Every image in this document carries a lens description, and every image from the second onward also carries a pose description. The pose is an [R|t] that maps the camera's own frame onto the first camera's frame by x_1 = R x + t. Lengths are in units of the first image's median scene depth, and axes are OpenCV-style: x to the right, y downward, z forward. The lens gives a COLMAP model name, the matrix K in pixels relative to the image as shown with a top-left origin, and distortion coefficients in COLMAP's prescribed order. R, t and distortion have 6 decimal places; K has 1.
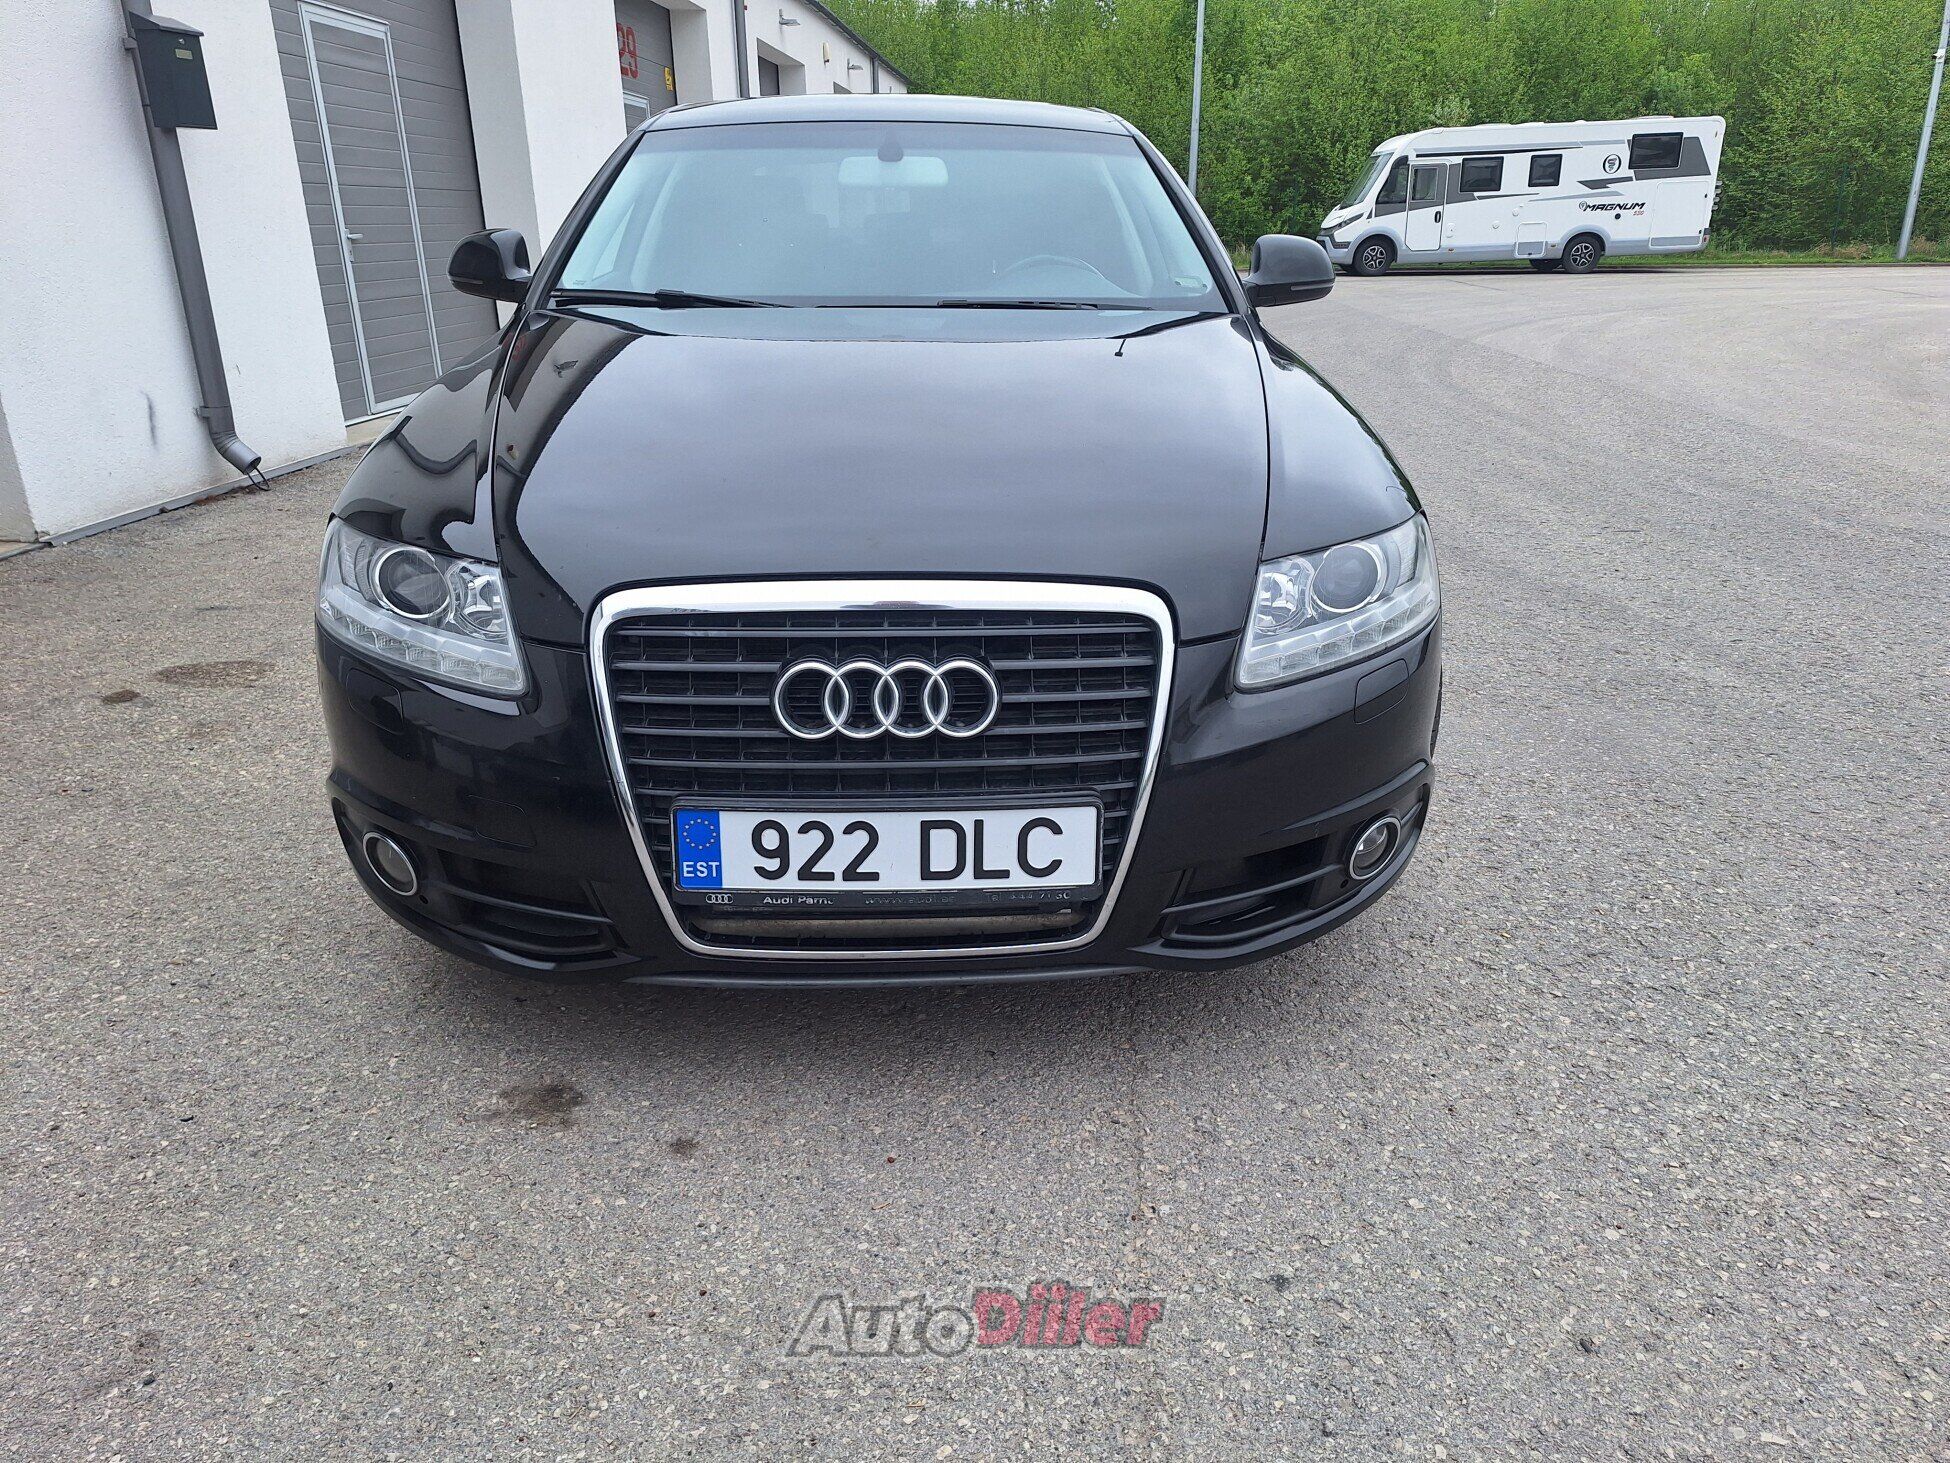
lens RADIAL K [[1361.0, 0, 963.5], [0, 1361.0, 729.6], [0, 0, 1]] dist [0.071184, -0.048487]
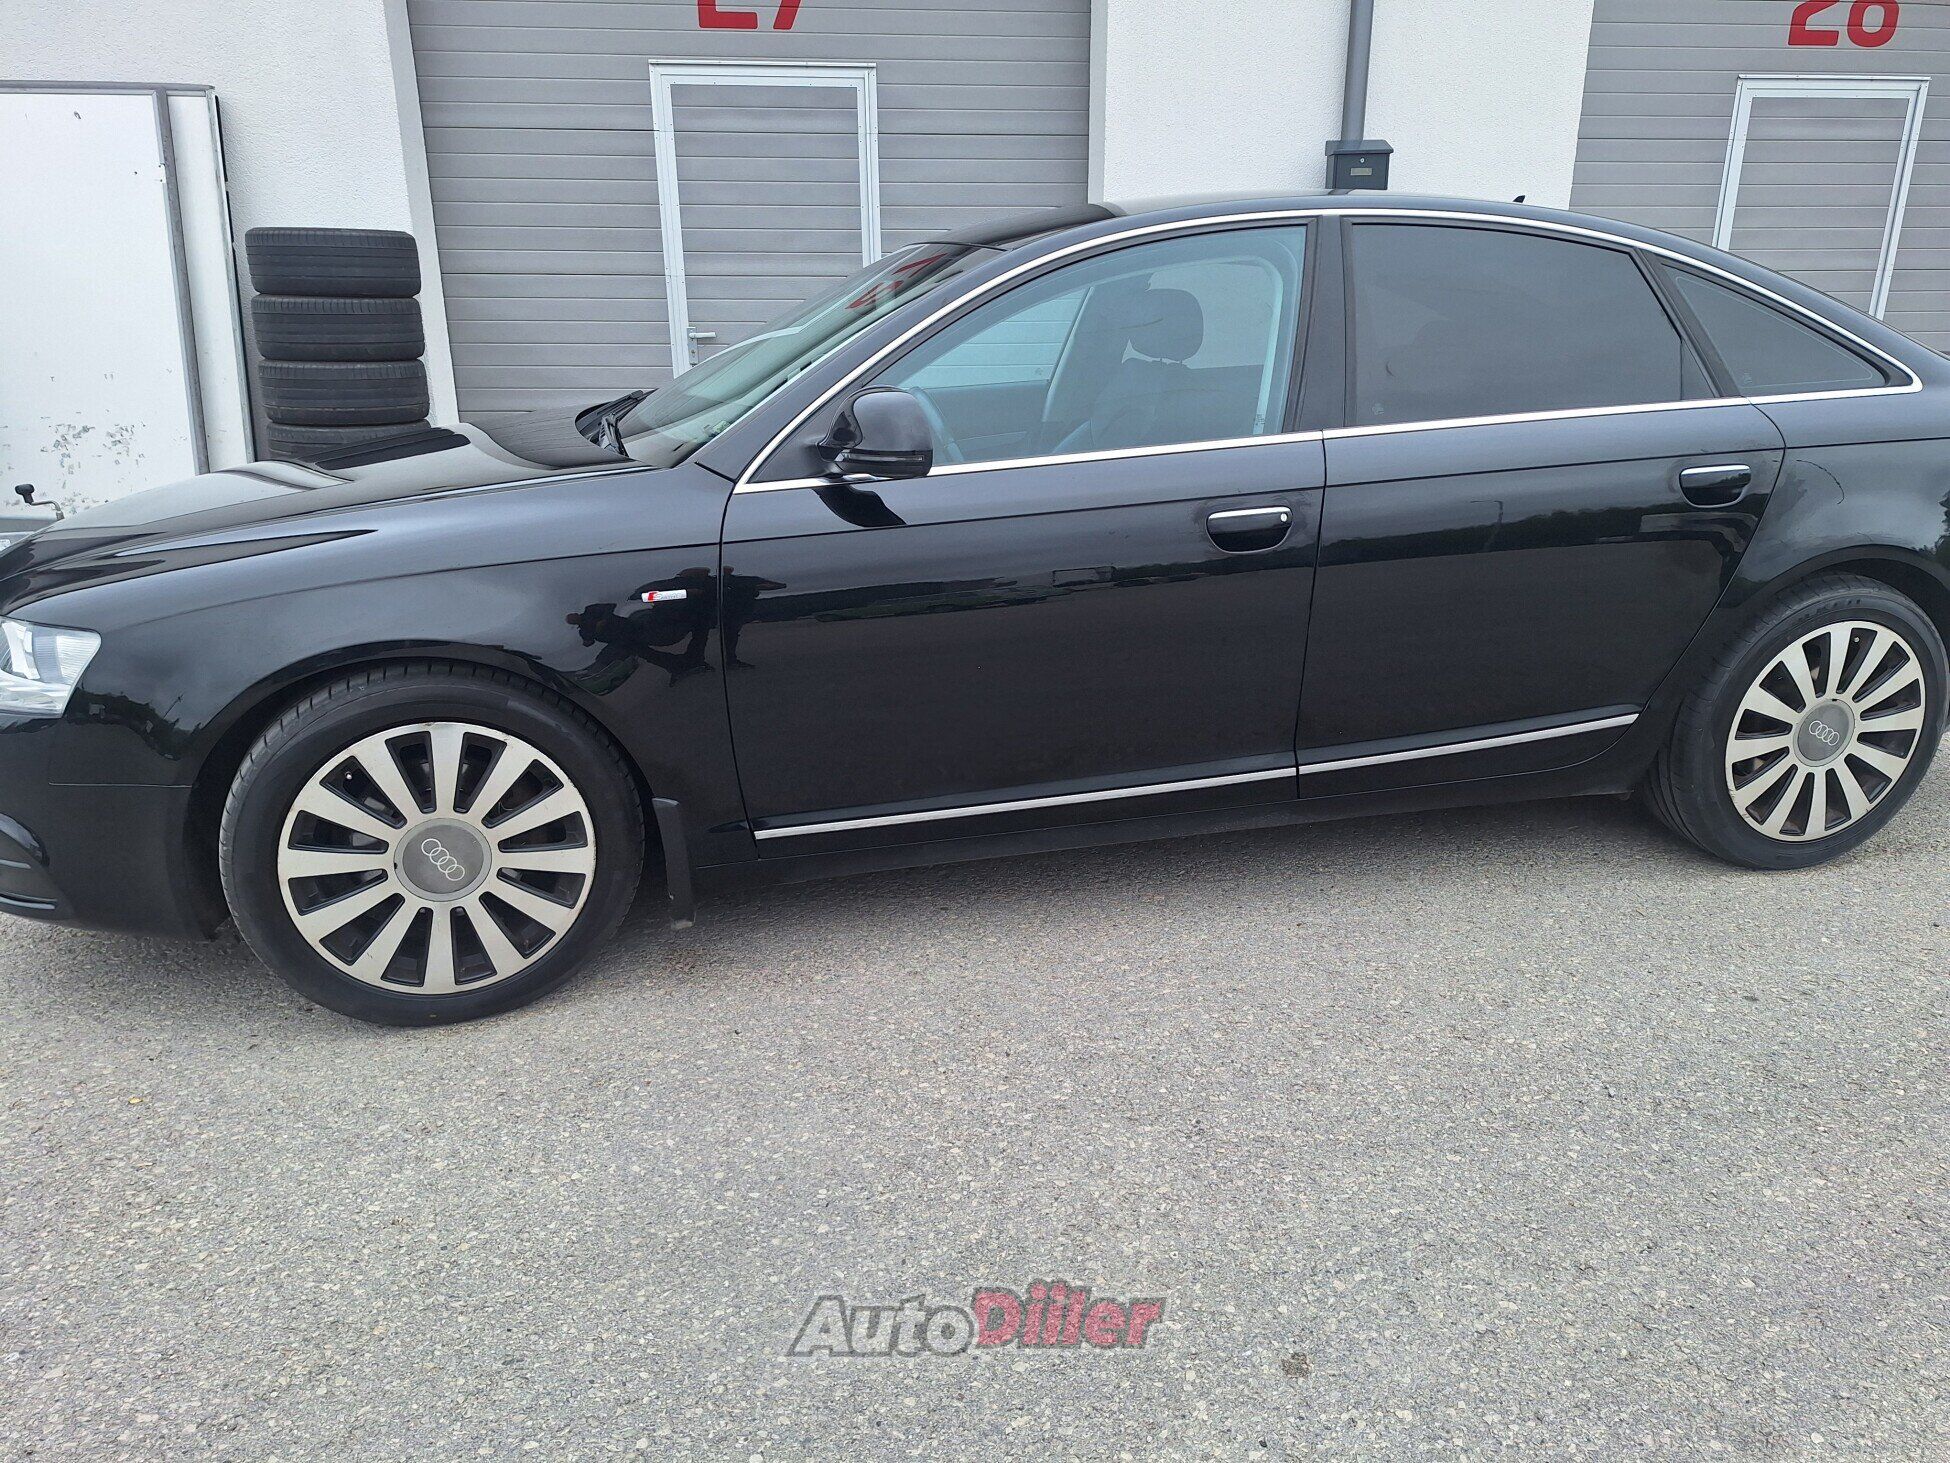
lens RADIAL K [[1361.0, 0, 963.5], [0, 1361.0, 729.6], [0, 0, 1]] dist [0.071184, -0.048487]
pose [[0.204148, 0.303924, -0.930566, 1.632472], [-0.342824, 0.912586, 0.222843, -0.611241], [0.916949, 0.273528, 0.290495, 1.453626]]
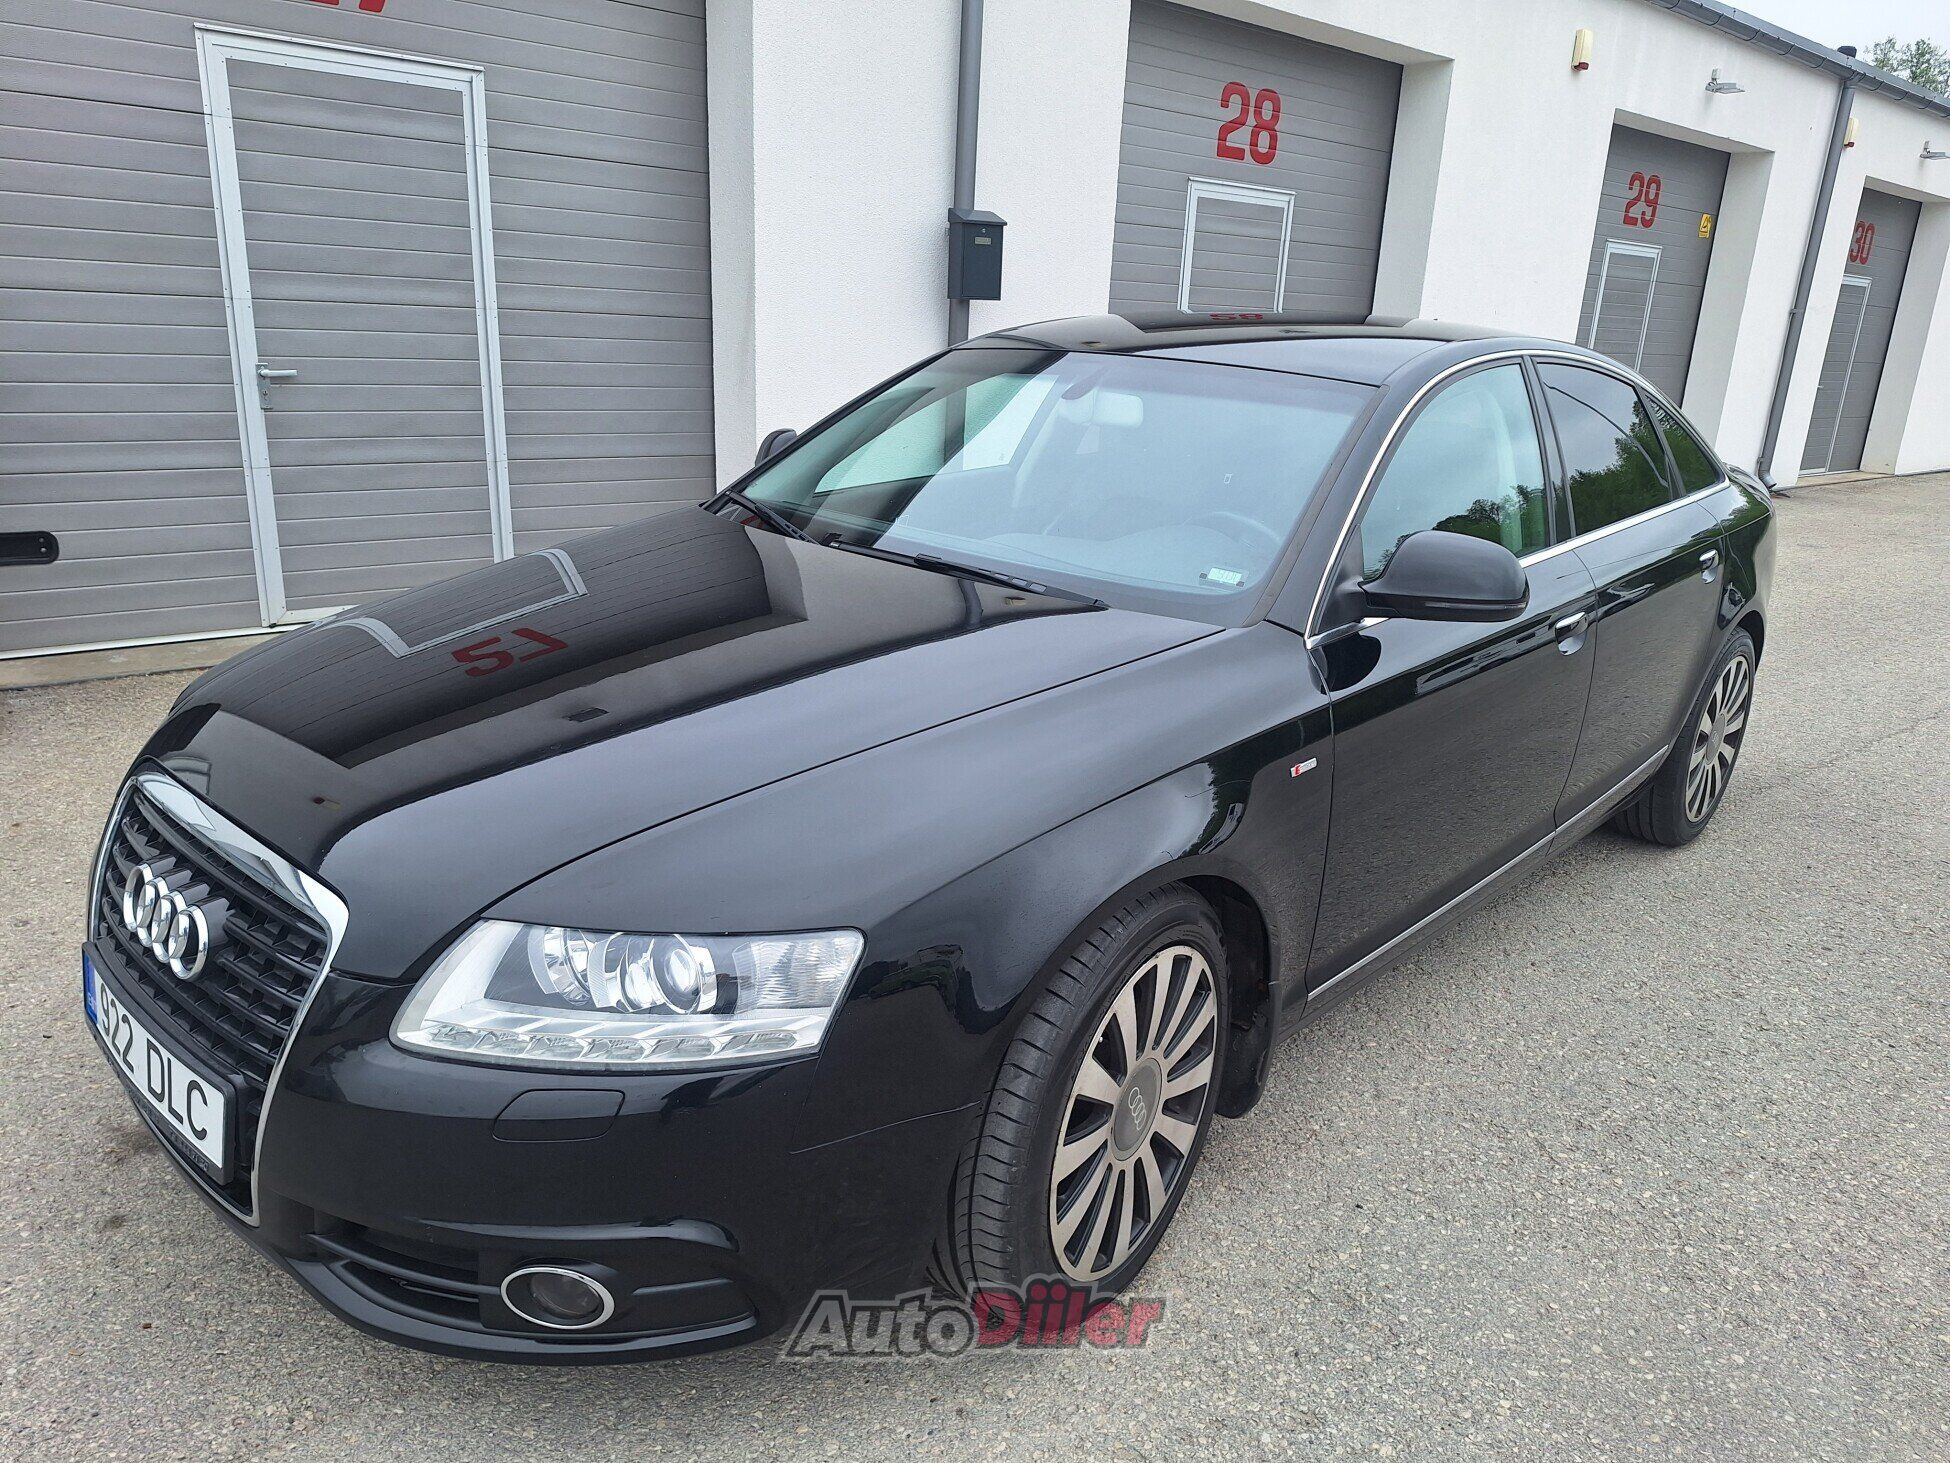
lens RADIAL K [[1361.0, 0, 963.5], [0, 1361.0, 729.6], [0, 0, 1]] dist [0.071184, -0.048487]
pose [[0.705462, 0.245407, -0.664905, 0.950678], [-0.295324, 0.954601, 0.038992, -0.345932], [0.644288, 0.168855, 0.745910, 0.484882]]
